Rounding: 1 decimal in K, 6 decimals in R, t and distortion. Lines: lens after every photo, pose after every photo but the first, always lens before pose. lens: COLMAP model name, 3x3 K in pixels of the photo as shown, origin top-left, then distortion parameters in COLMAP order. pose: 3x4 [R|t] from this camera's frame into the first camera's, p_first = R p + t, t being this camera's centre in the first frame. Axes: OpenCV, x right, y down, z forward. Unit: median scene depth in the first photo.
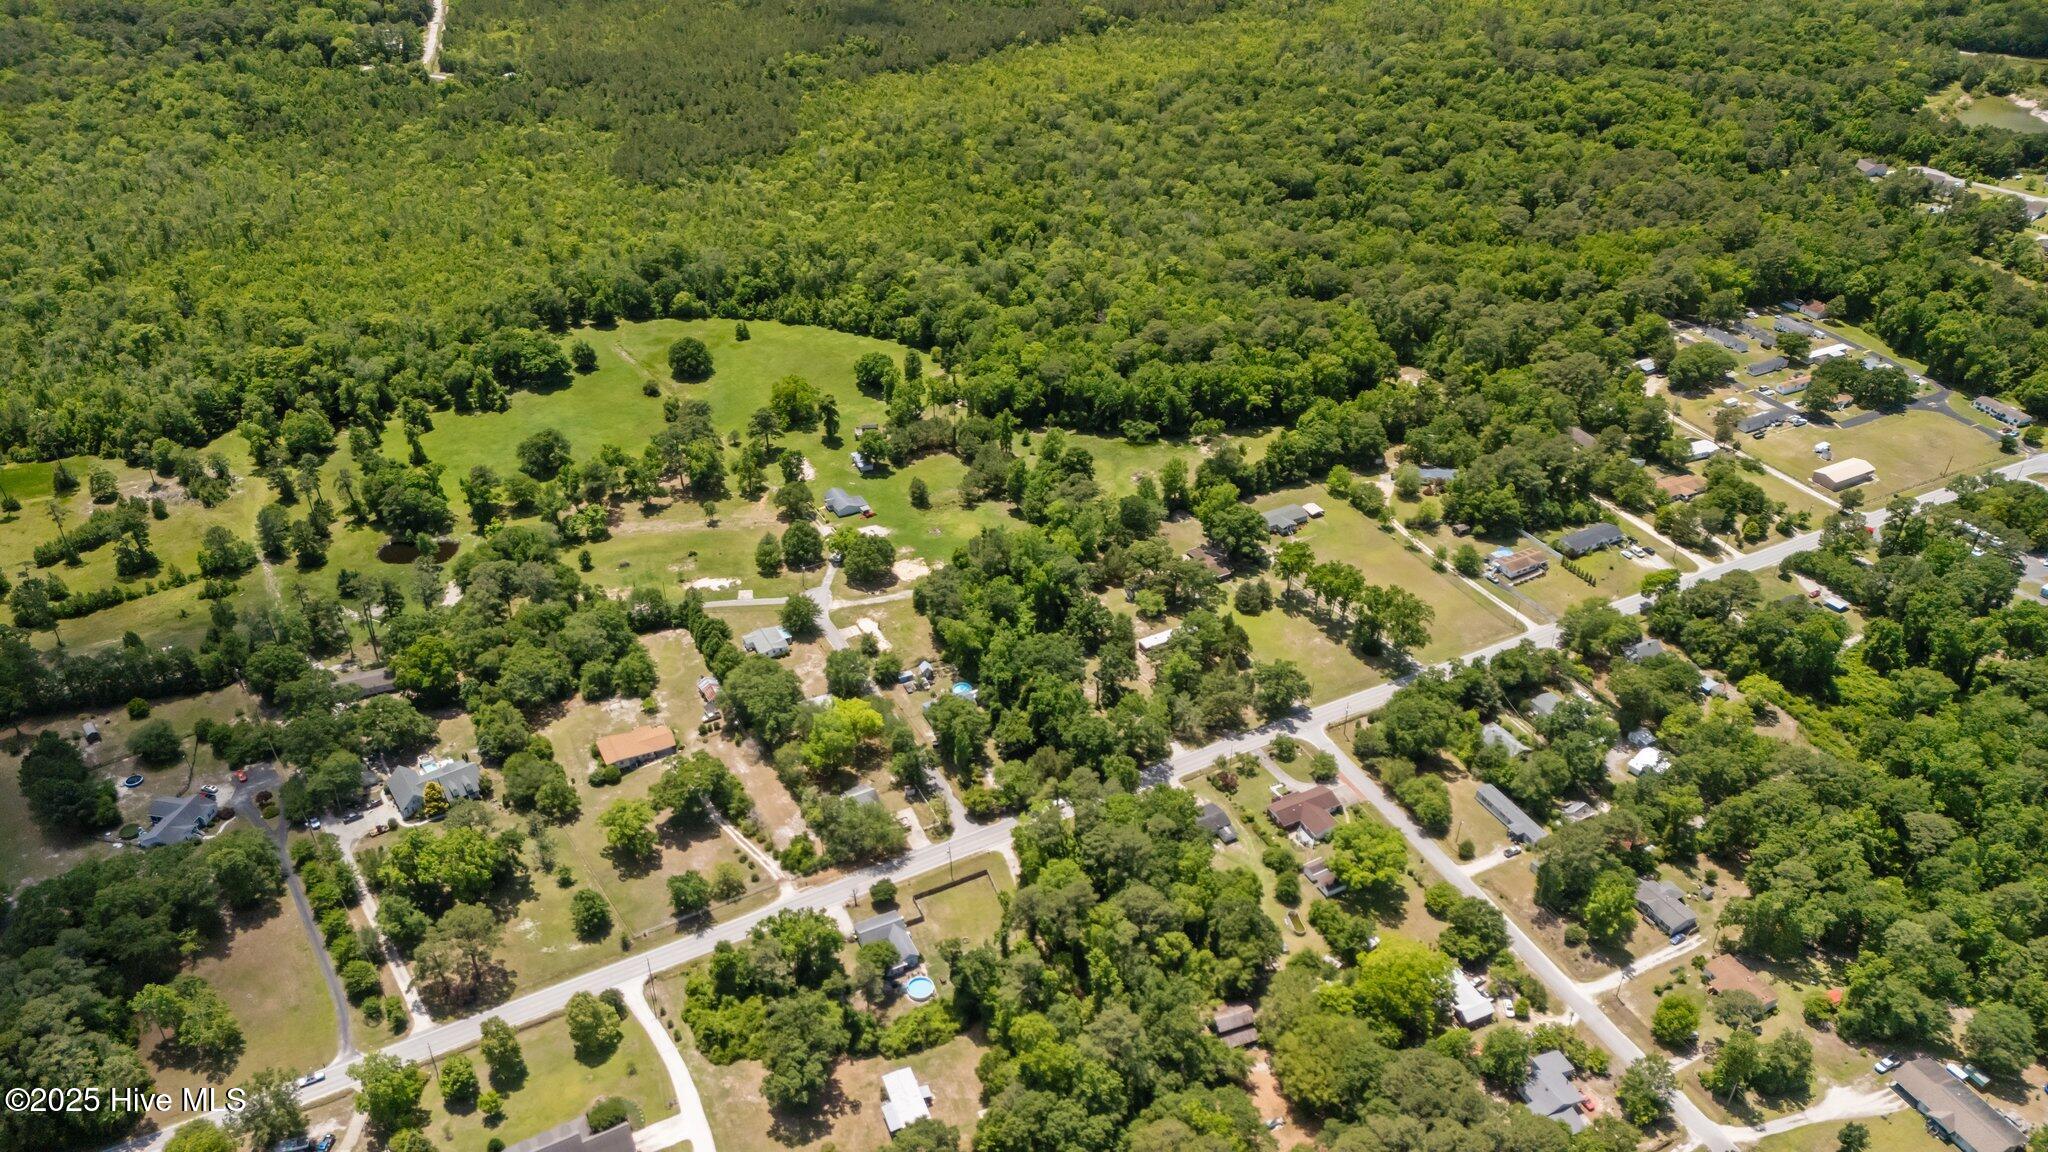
lens RADIAL K [[1519.3, 0, 1024.0], [0, 1519.3, 576.0], [0, 0, 1]] dist [0.097751, -0.101887]
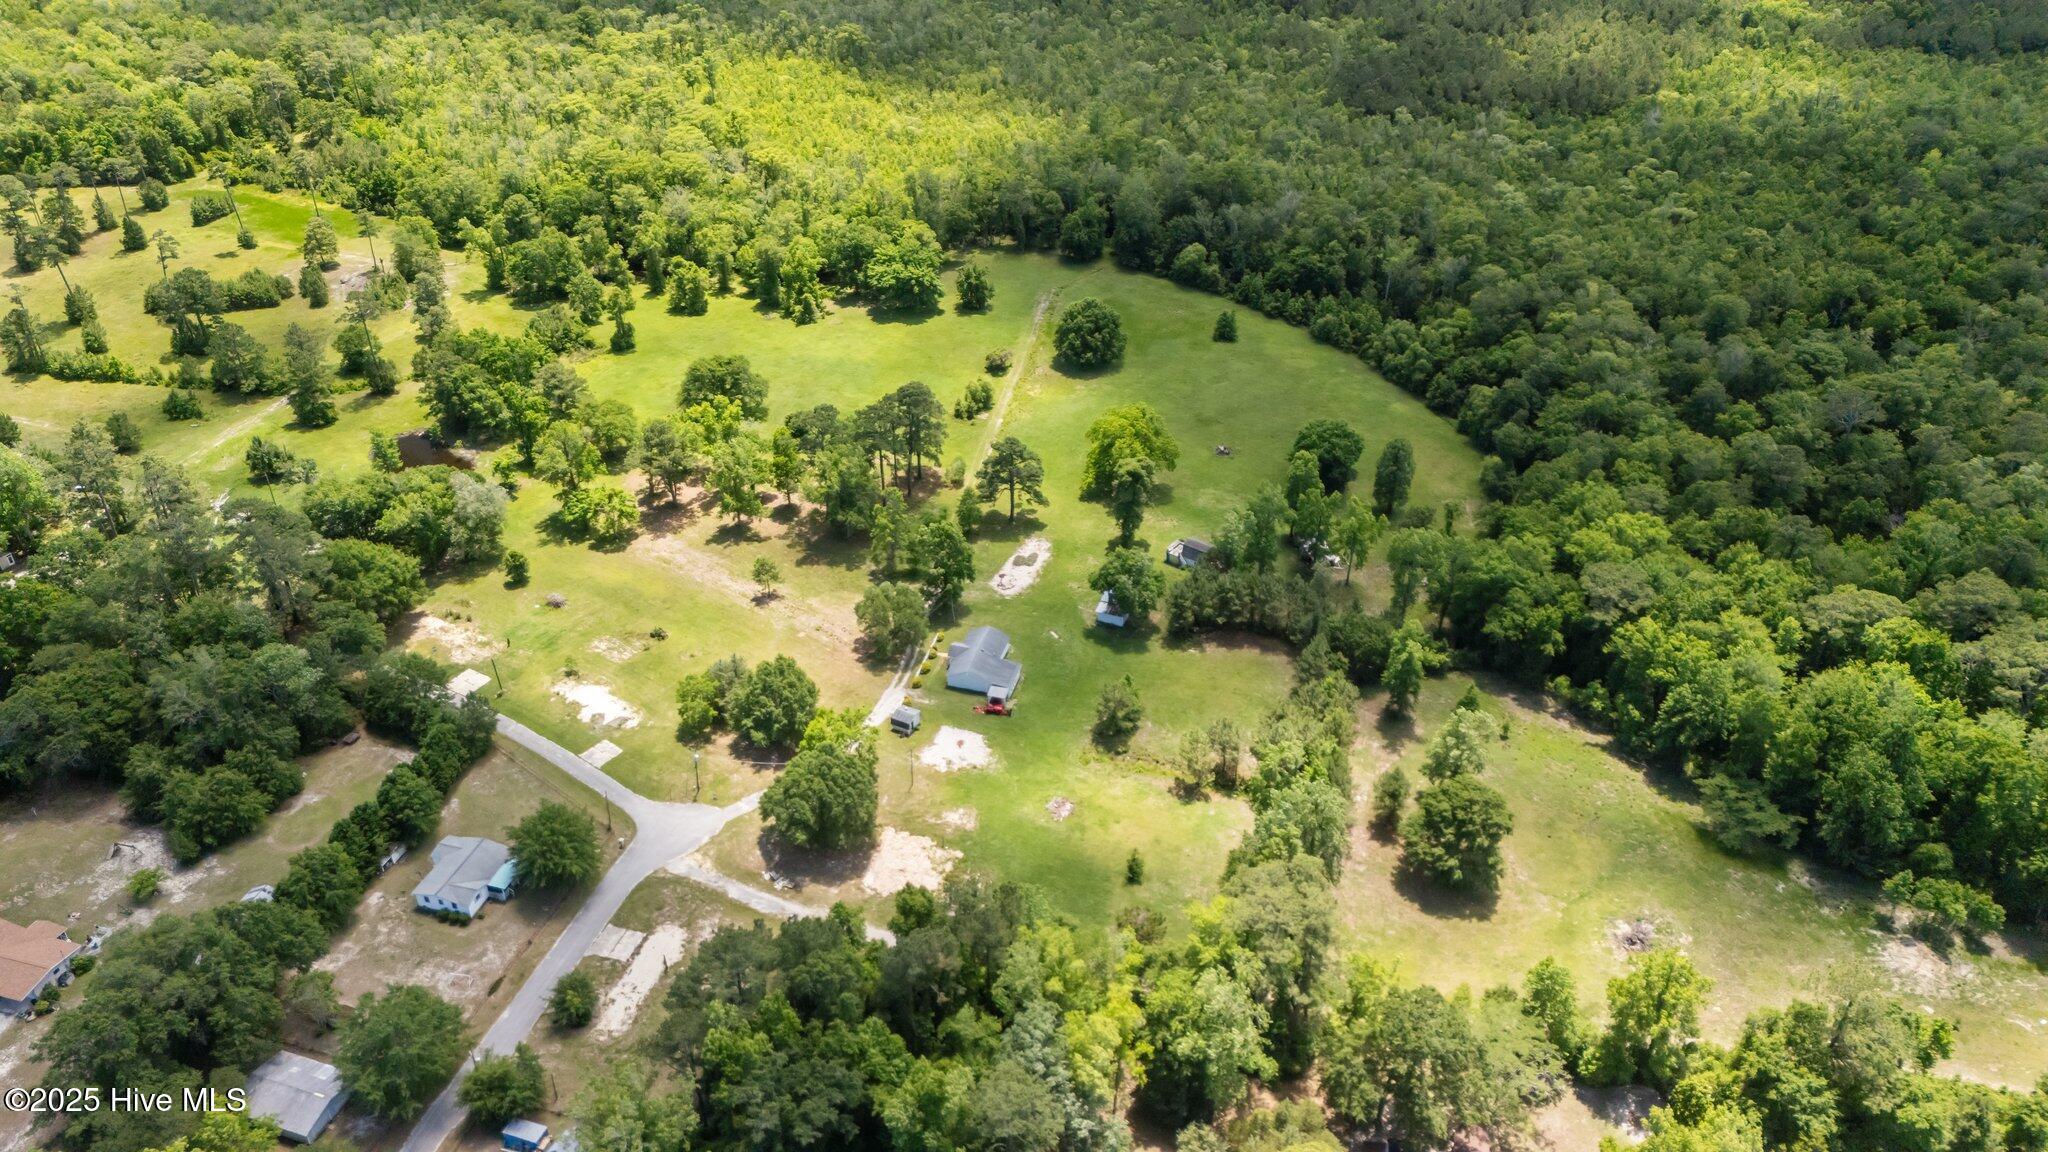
lens RADIAL K [[1493.6, 0, 1024.0], [0, 1493.6, 576.0], [0, 0, 1]] dist [0.093481, -0.092990]
pose [[0.715665, 0.379631, -0.586262, 0.168587], [-0.388455, 0.913931, 0.117615, -0.144243], [0.580454, 0.143564, 0.801538, 0.668054]]
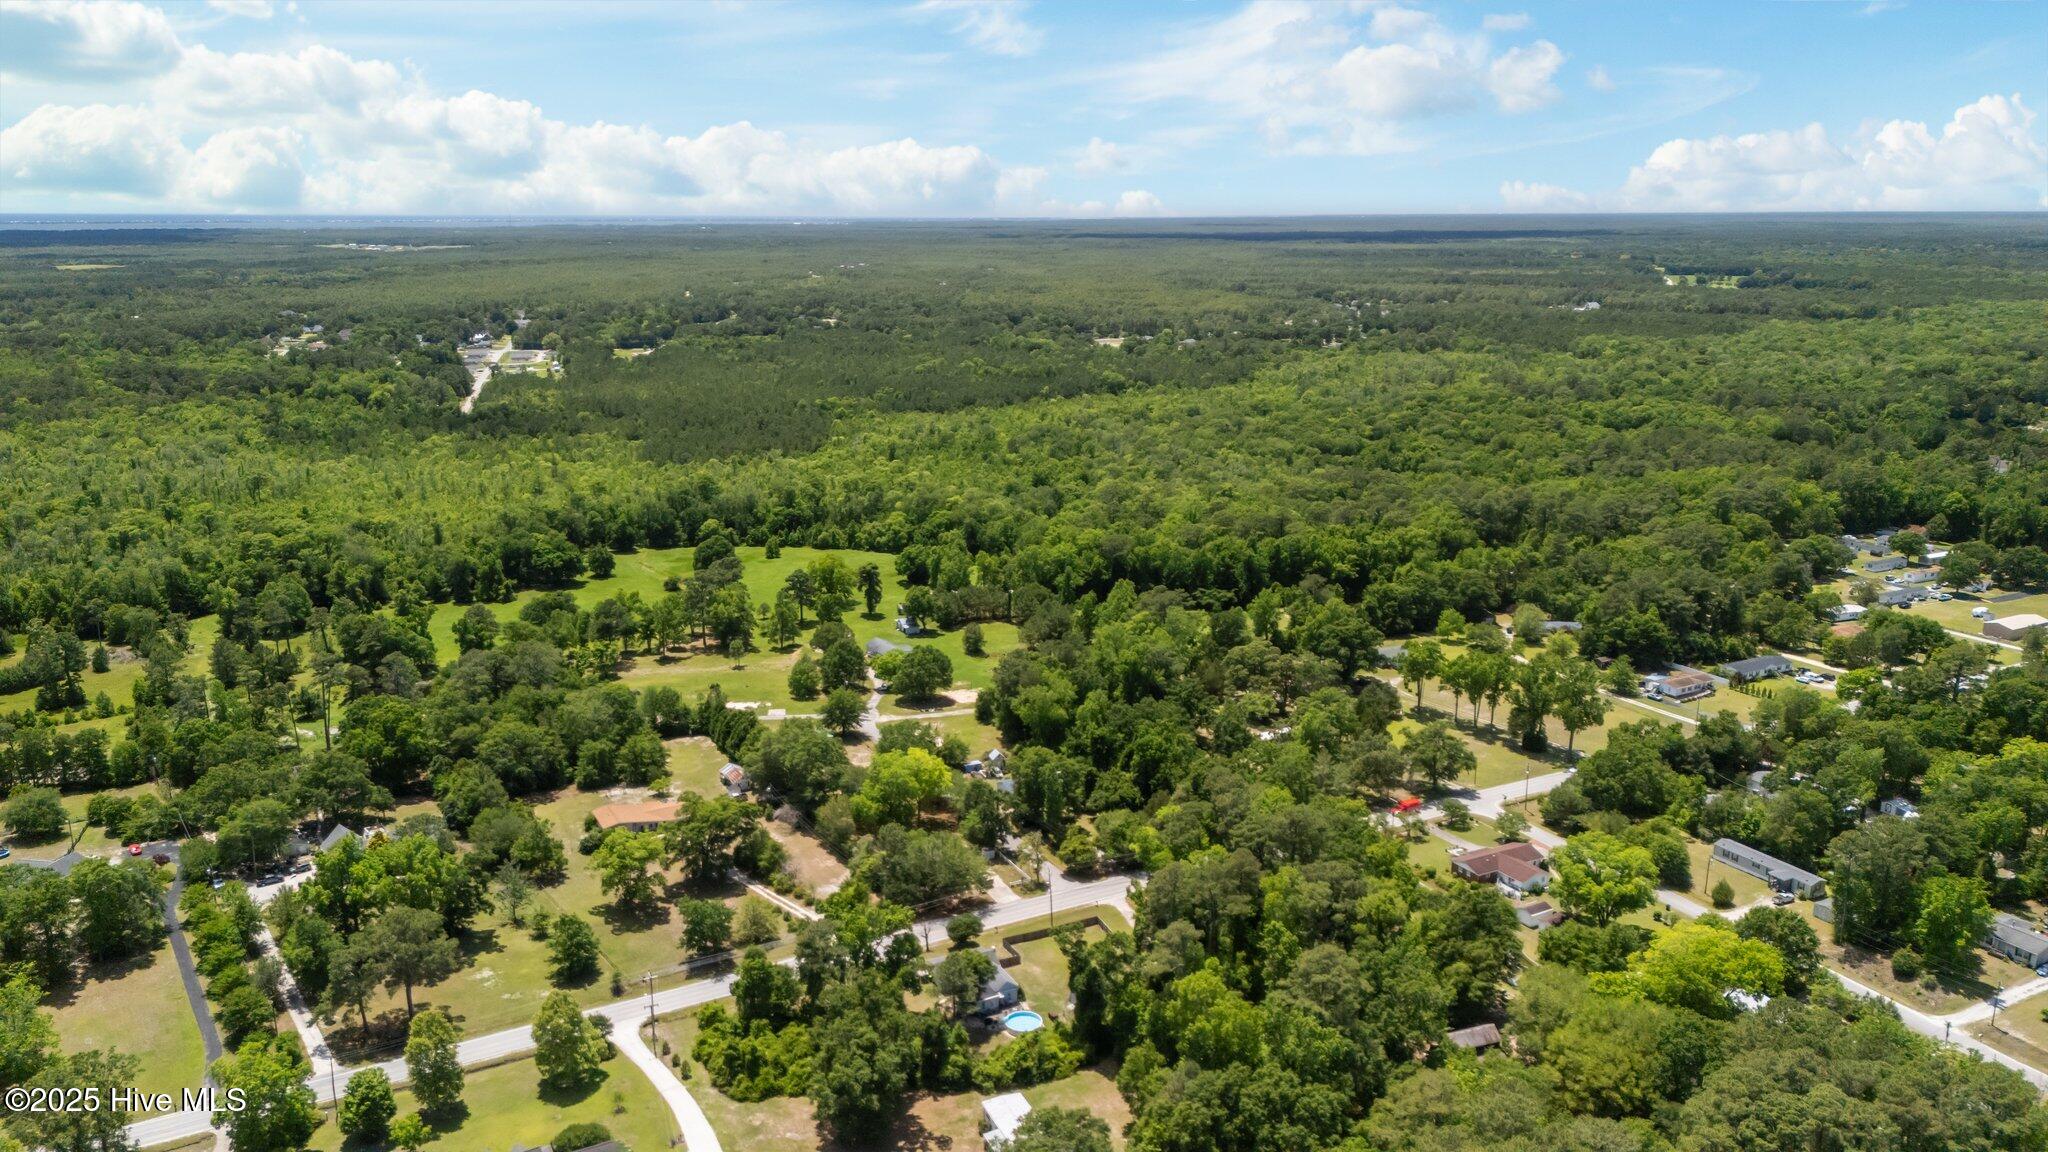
lens RADIAL K [[1507.4, 0, 1024.0], [0, 1507.4, 576.0], [0, 0, 1]] dist [0.099350, -0.096714]
pose [[0.999927, -0.008133, 0.008905, -0.051175], [0.010695, 0.939211, -0.343175, 0.225039], [-0.005573, 0.343245, 0.939229, 0.179794]]
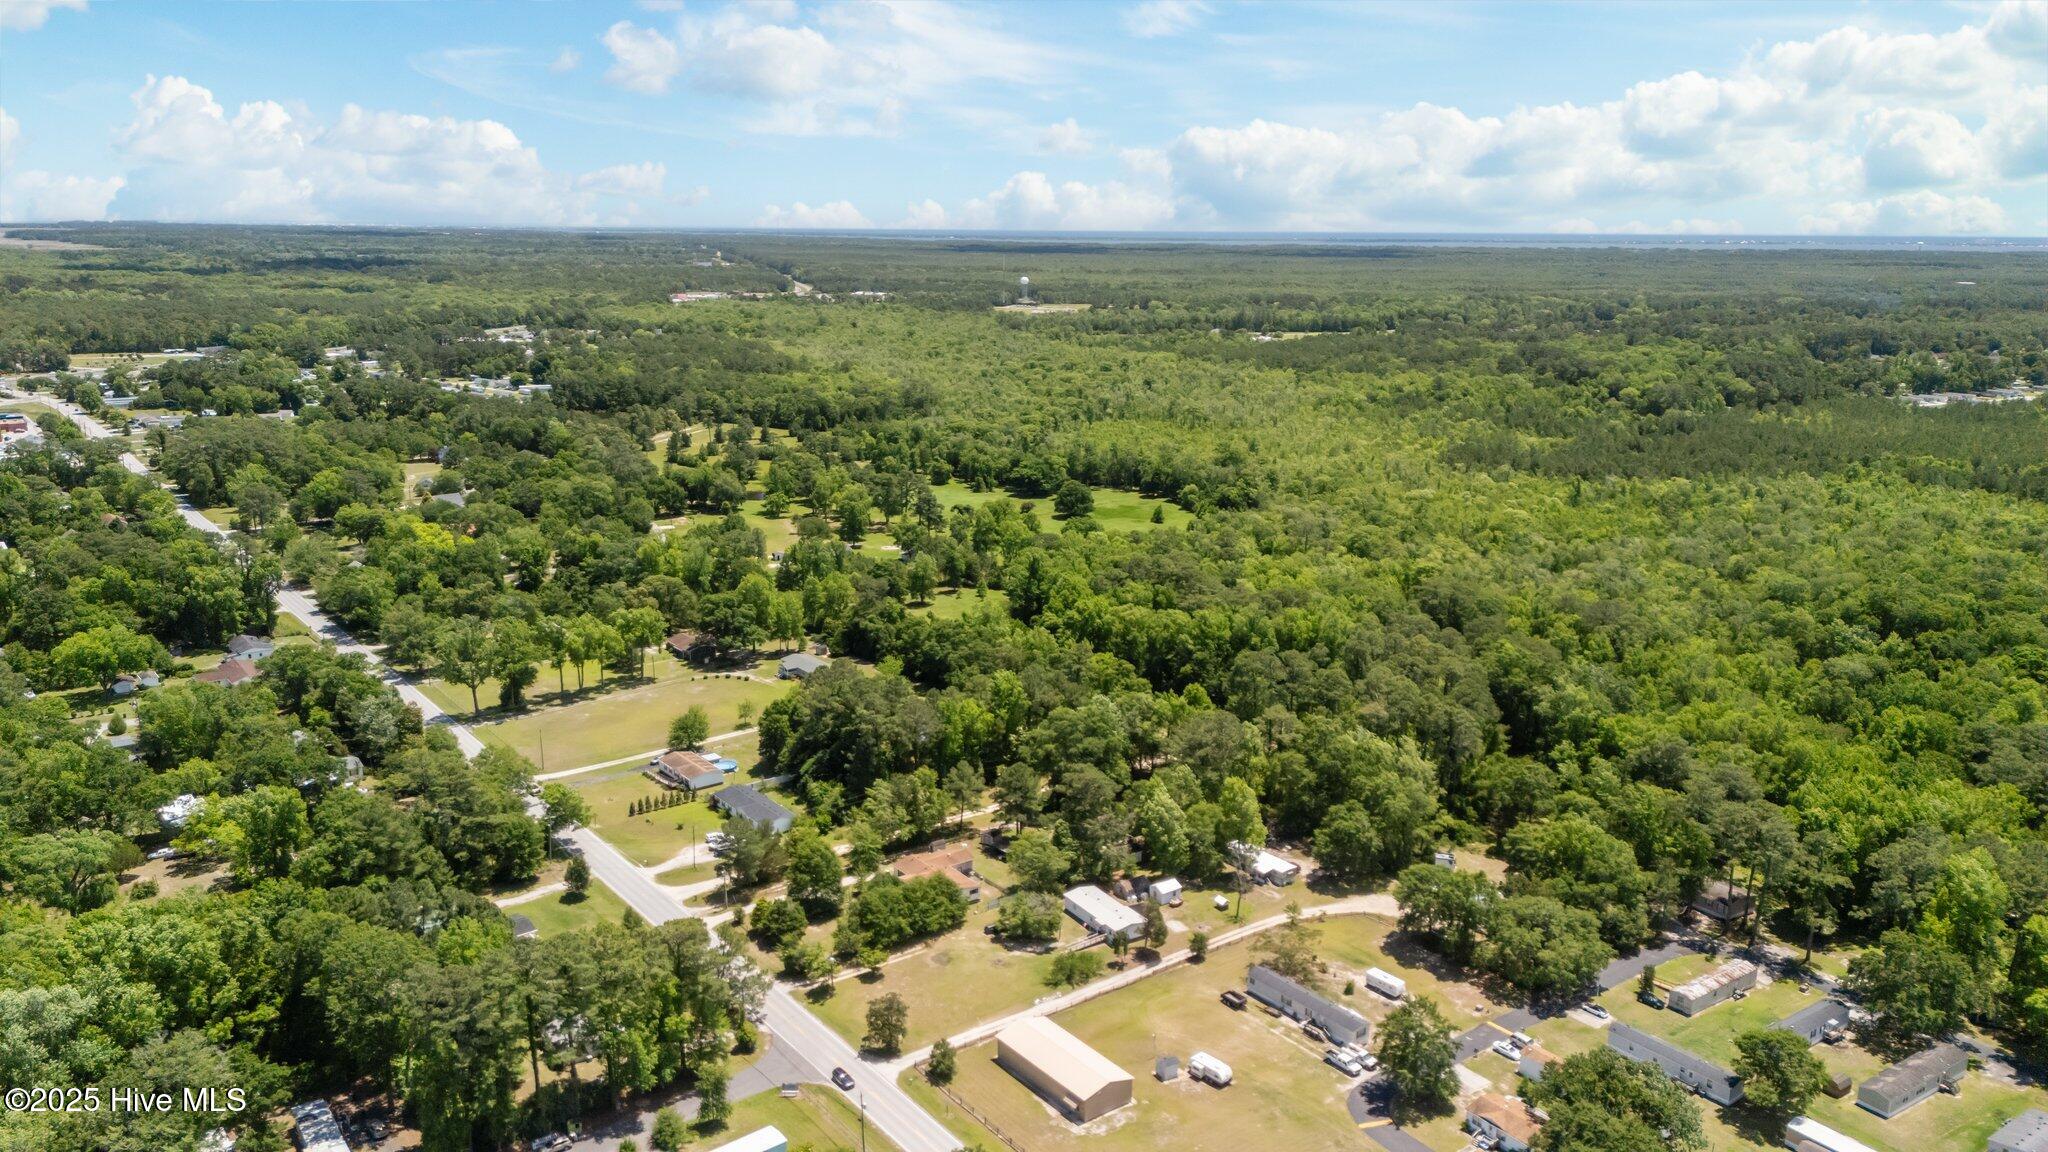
lens RADIAL K [[1507.4, 0, 1024.0], [0, 1507.4, 576.0], [0, 0, 1]] dist [0.099350, -0.096714]
pose [[0.159081, 0.221878, -0.962010, 0.982063], [-0.554537, 0.826265, 0.098869, -0.228750], [0.816812, 0.517742, 0.254483, 0.909400]]
